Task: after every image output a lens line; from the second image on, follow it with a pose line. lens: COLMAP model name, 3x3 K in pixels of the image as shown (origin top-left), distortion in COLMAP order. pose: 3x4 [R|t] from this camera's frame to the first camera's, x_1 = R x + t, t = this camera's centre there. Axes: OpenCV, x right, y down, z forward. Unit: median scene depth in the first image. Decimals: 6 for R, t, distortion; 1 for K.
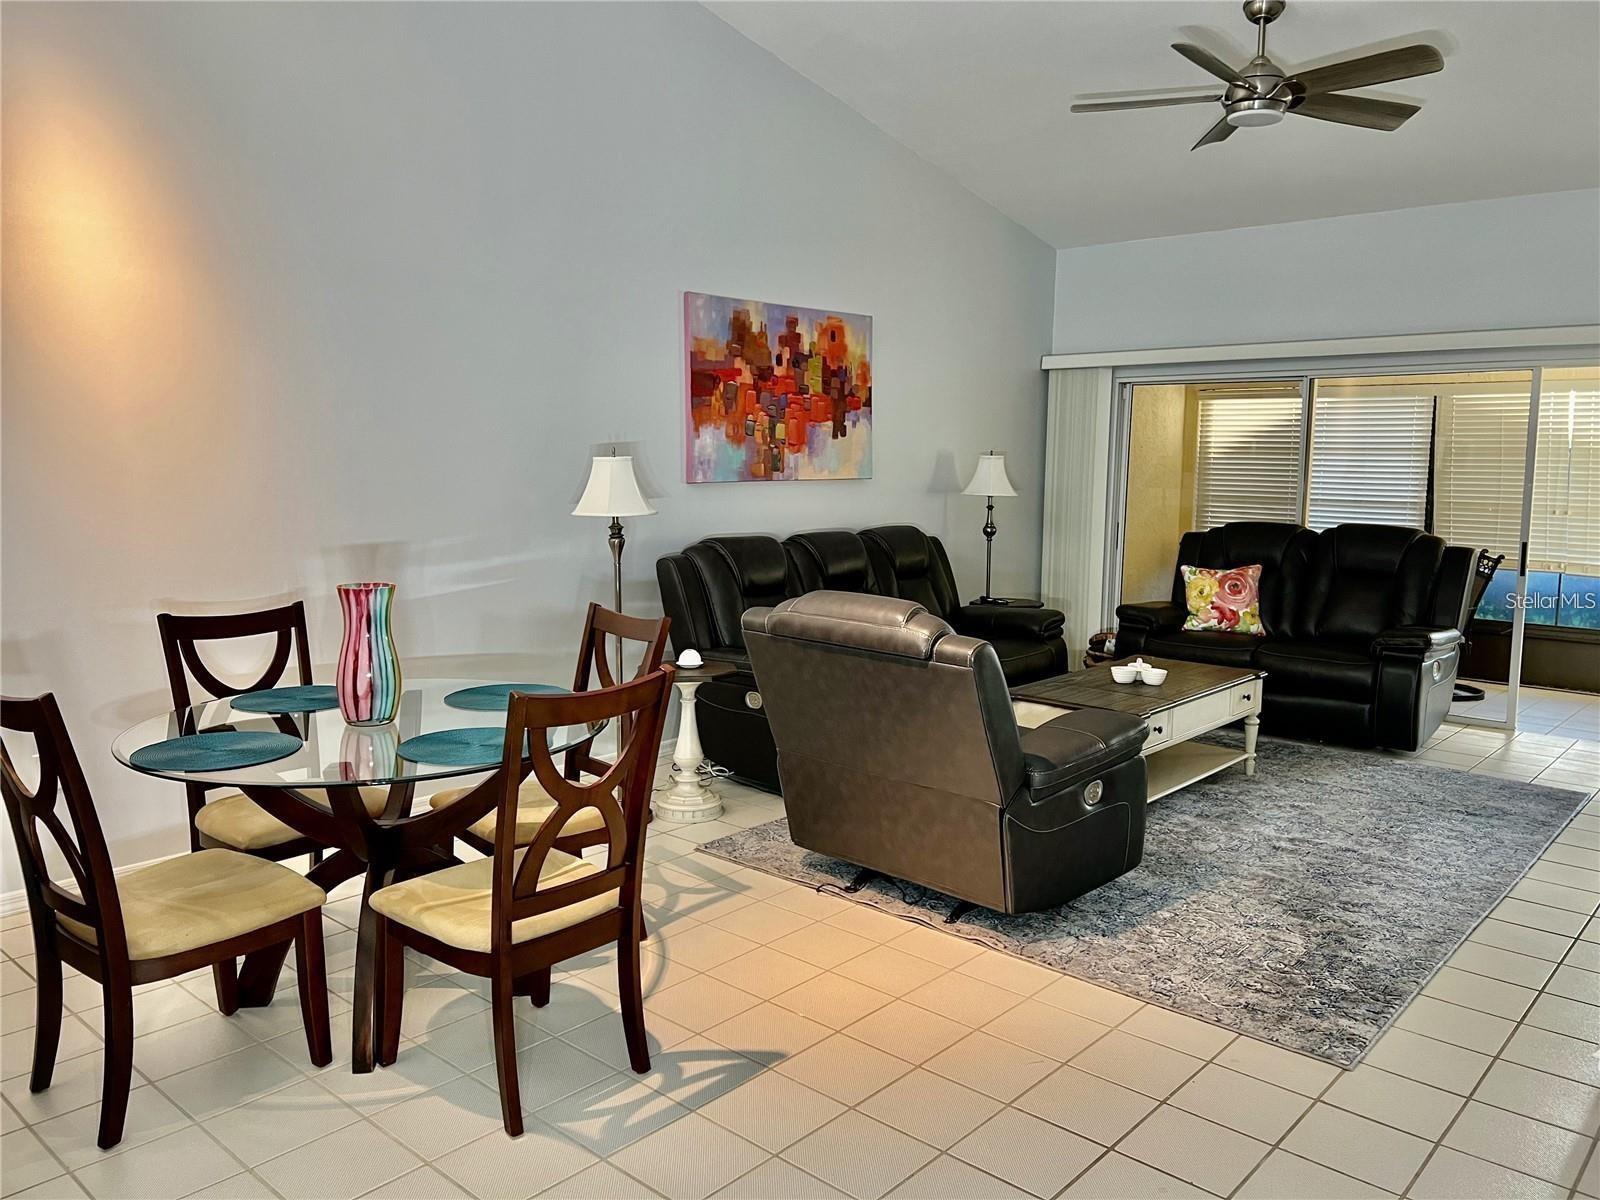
lens RADIAL K [[1213.4, 0, 787.3], [0, 1213.4, 583.1], [0, 0, 1]] dist [0.078204, -0.085724]
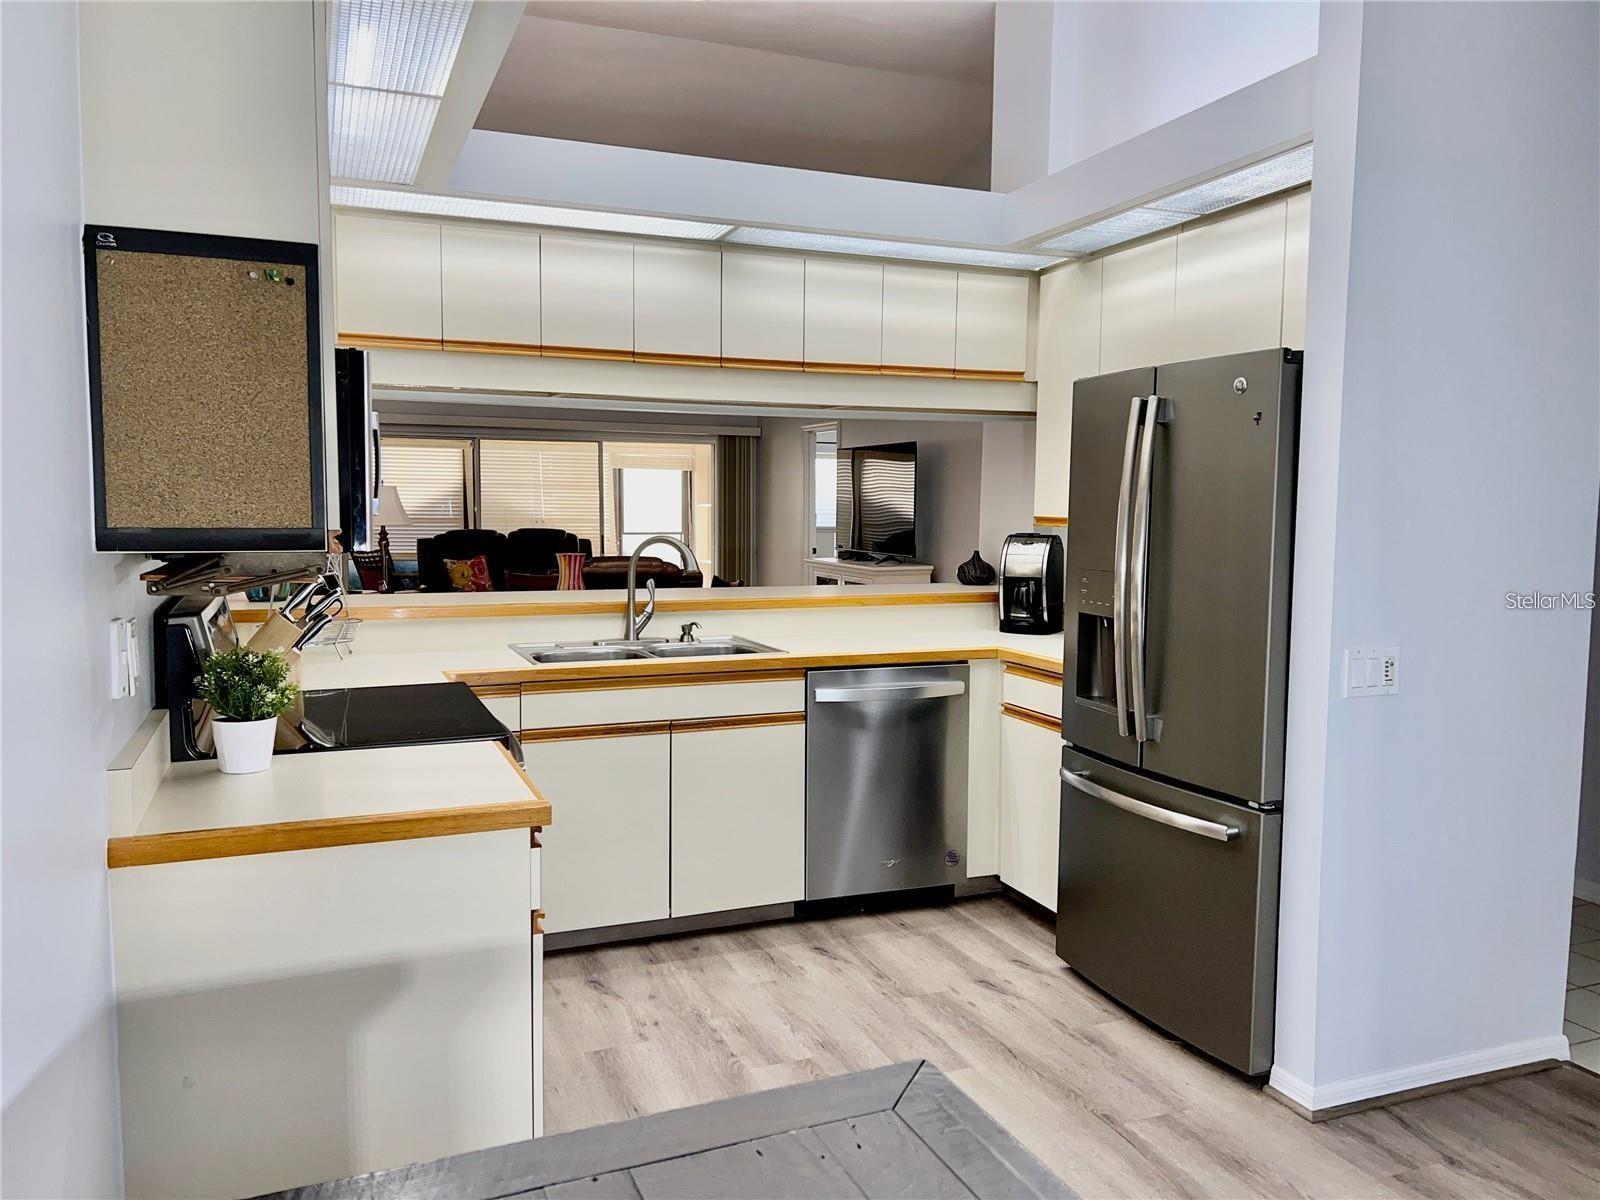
lens RADIAL K [[1213.4, 0, 799.3], [0, 1213.4, 598.6], [0, 0, 1]] dist [0.078204, -0.085724]
pose [[0.438949, -0.082074, 0.894756, -1.214760], [0.103300, 0.993826, 0.040484, 0.026791], [-0.892554, 0.074658, 0.444717, -0.147146]]
